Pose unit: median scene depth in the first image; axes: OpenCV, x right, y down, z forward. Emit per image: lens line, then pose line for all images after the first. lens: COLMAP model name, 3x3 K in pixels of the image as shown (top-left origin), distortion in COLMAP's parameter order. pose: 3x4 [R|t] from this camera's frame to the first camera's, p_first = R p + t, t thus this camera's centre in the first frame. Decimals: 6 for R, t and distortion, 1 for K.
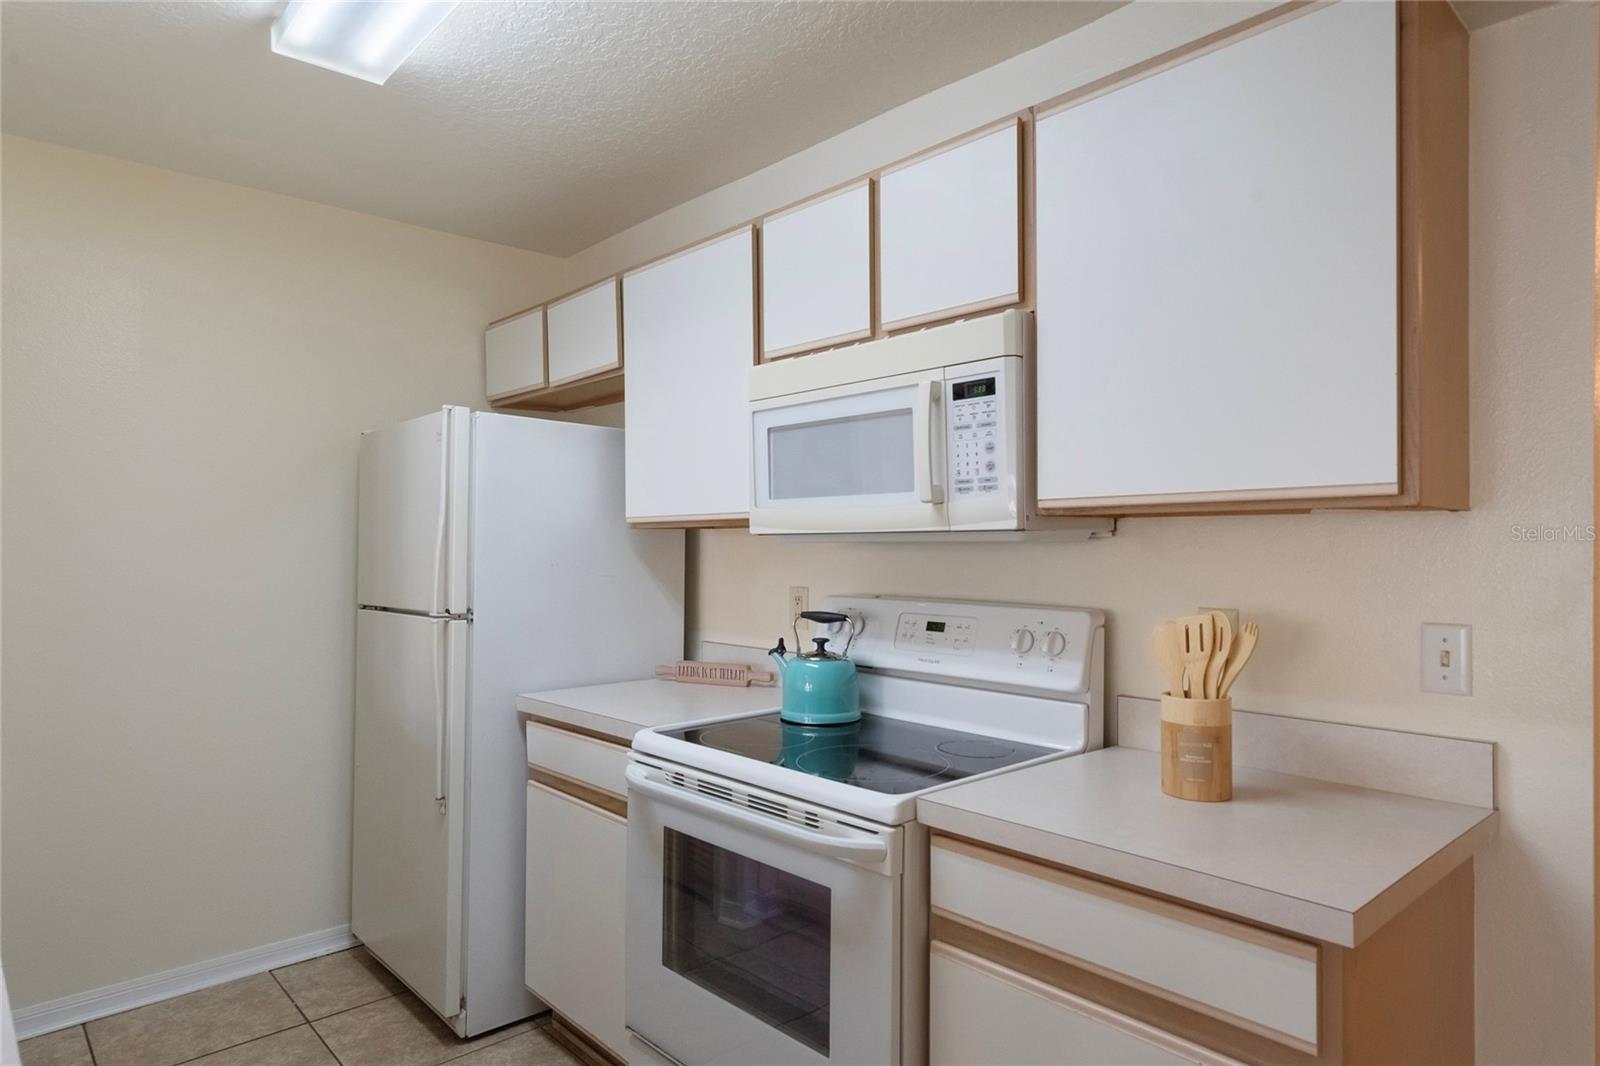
lens RADIAL K [[944.6, 0, 806.7], [0, 944.6, 534.0], [0, 0, 1]] dist [0.002566, 0.000819]
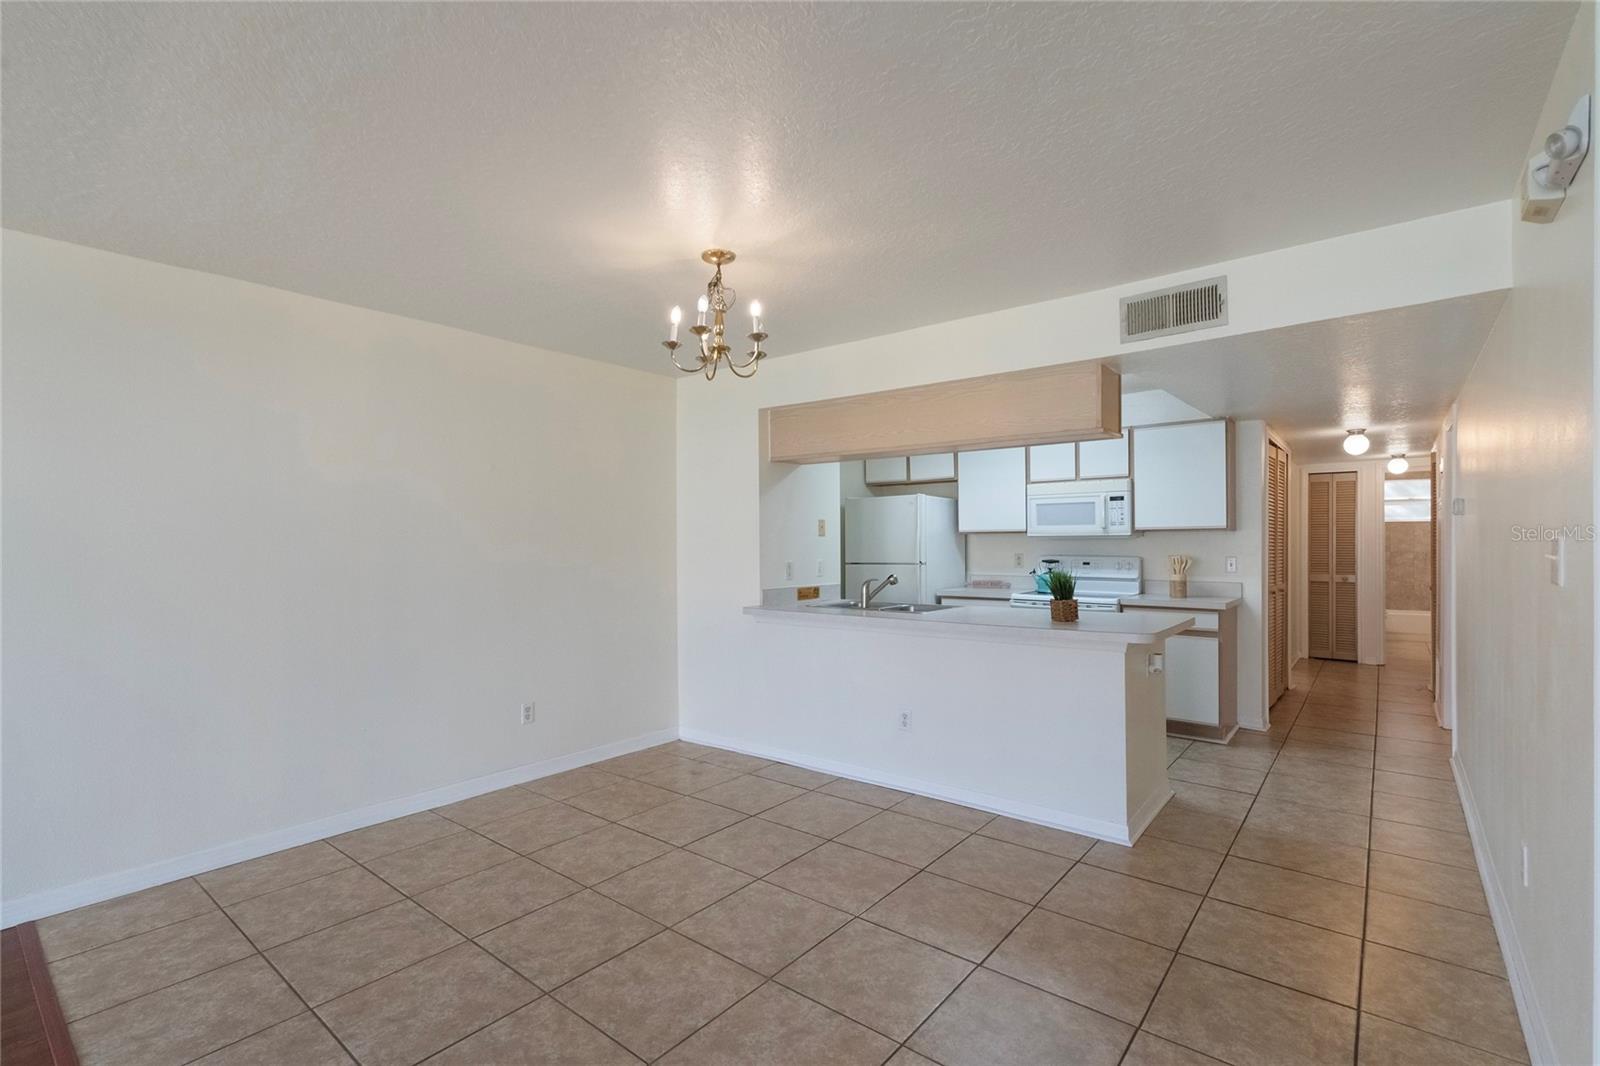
lens RADIAL K [[729.2, 0, 807.7], [0, 729.2, 541.3], [0, 0, 1]] dist [-0.001700, -0.000440]
pose [[0.987706, -0.004202, 0.156269, -1.447322], [0.002178, 0.999912, 0.013119, -0.020466], [-0.156310, -0.012618, 0.987627, -1.637766]]
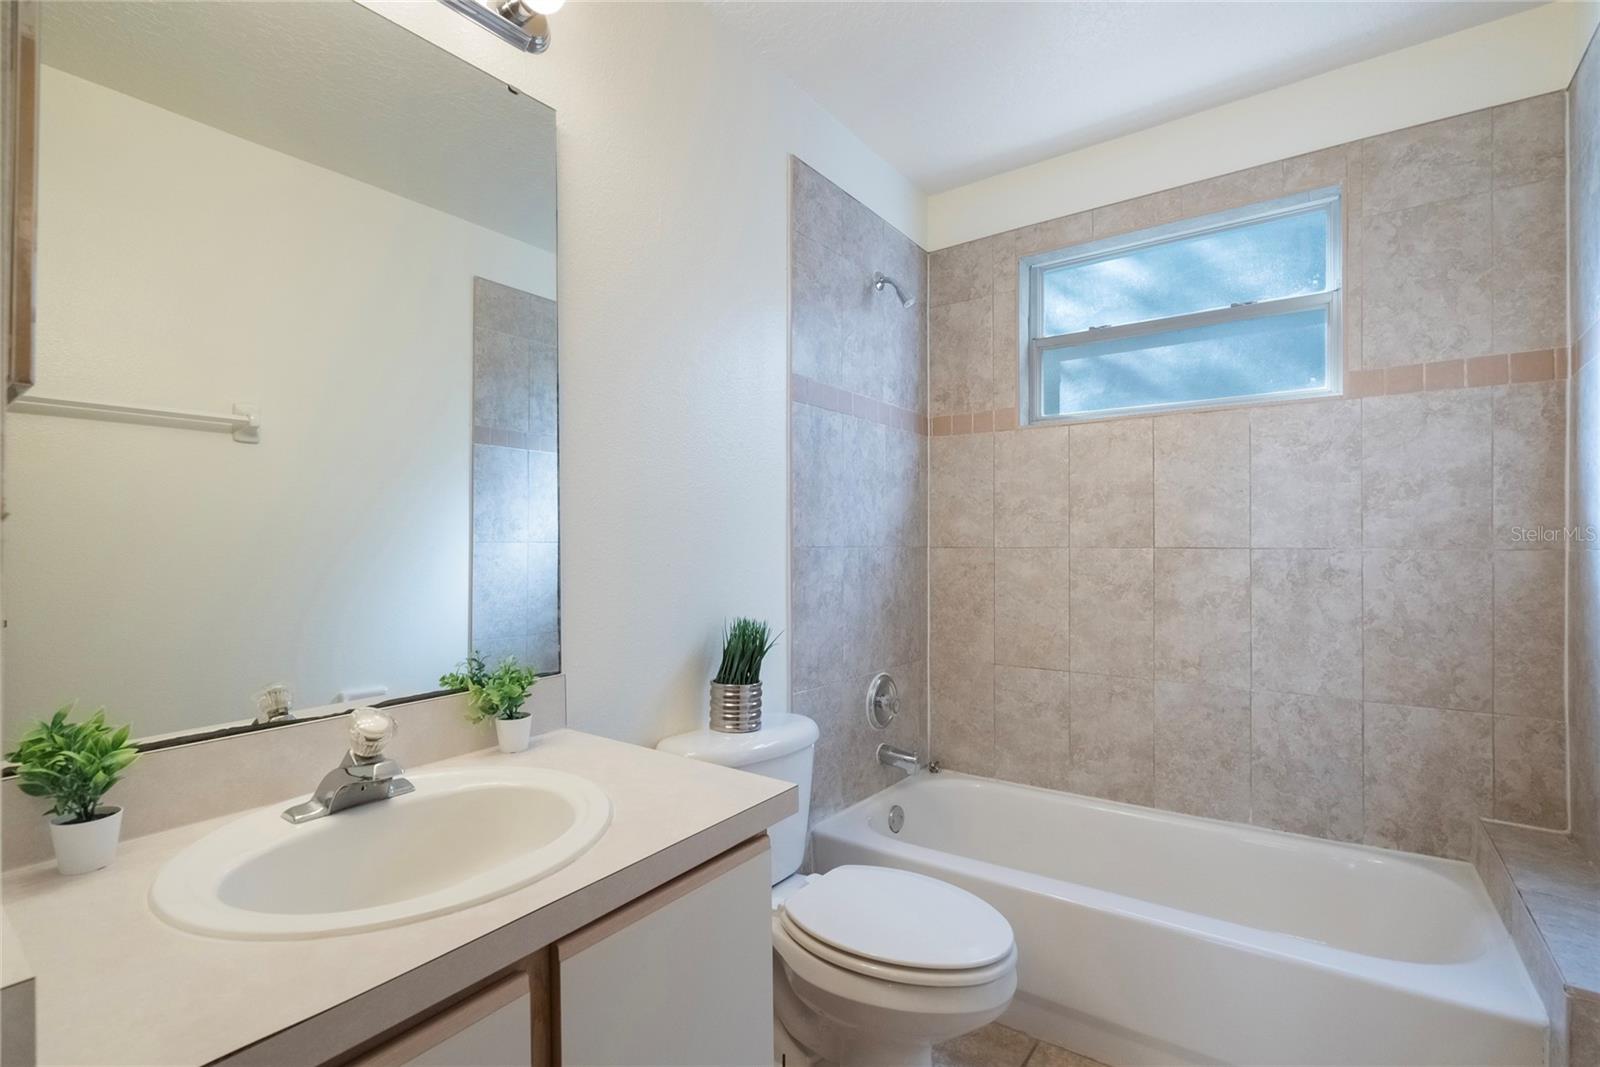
lens RADIAL K [[732.9, 0, 794.4], [0, 732.9, 546.3], [0, 0, 1]] dist [0.001947, 0.000828]
pose [[0.978419, -0.004958, 0.206569, 3.079676], [0.002598, 0.999928, 0.011694, 0.126458], [-0.206612, -0.010905, 0.978362, 2.165778]]
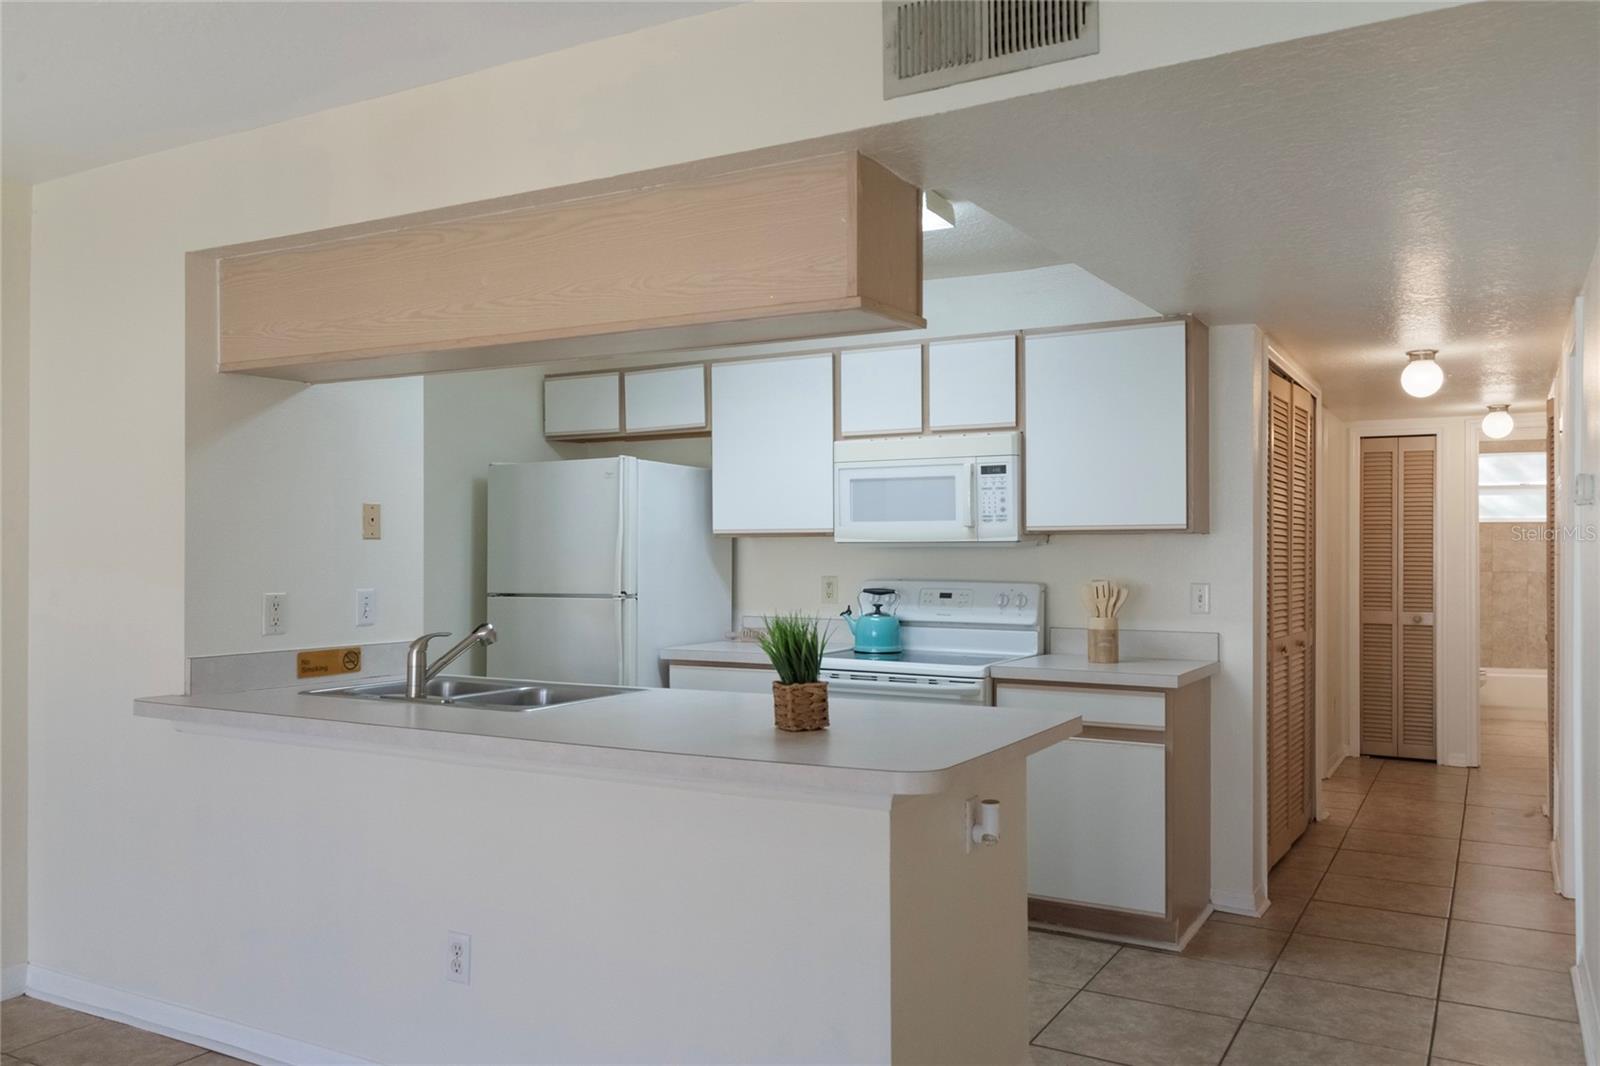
lens RADIAL K [[1223.7, 0, 799.4], [0, 1223.7, 541.2], [0, 0, 1]] dist [0.002560, -0.004379]
pose [[0.952795, 0.002869, 0.303600, -0.932378], [-0.004786, 0.999973, 0.005569, -0.015918], [-0.303576, -0.006759, 0.952783, -1.239322]]
